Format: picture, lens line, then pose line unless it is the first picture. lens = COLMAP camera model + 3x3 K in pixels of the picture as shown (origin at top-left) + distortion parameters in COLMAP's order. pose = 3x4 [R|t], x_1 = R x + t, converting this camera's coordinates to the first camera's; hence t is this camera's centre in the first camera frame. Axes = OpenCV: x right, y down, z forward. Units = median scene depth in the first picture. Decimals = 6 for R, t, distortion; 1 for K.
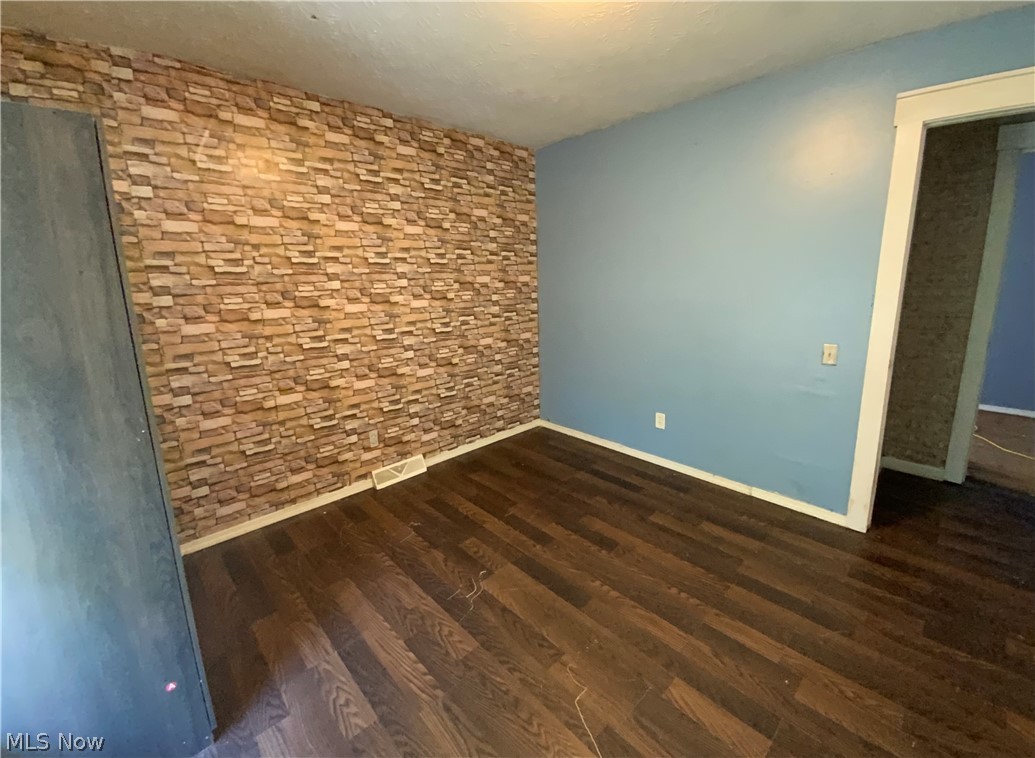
lens RADIAL K [[427.6, 0, 519.5], [0, 427.6, 362.3], [0, 0, 1]] dist [0.000568, -0.017675]
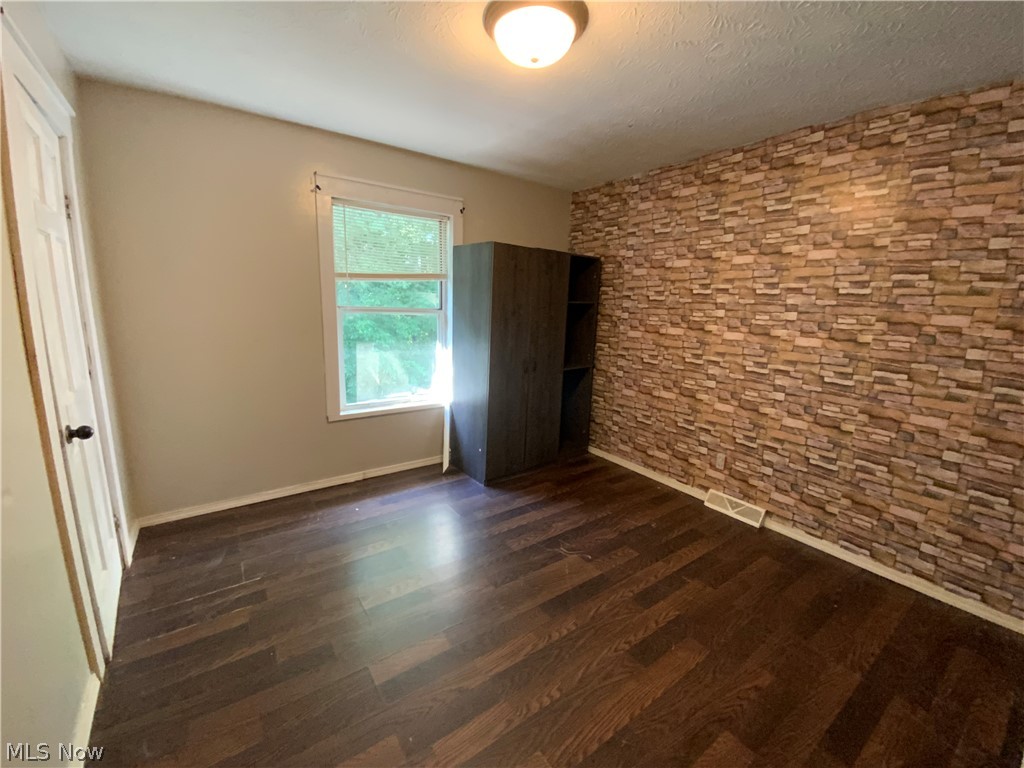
lens RADIAL K [[407.6, 0, 512.0], [0, 407.6, 384.0], [0, 0, 1]] dist [-0.032995, 0.000006]
pose [[-0.163291, 0.210081, -0.963951, 0.683679], [-0.213550, 0.946375, 0.242426, -0.136364], [0.963189, 0.245438, -0.109672, 0.596100]]
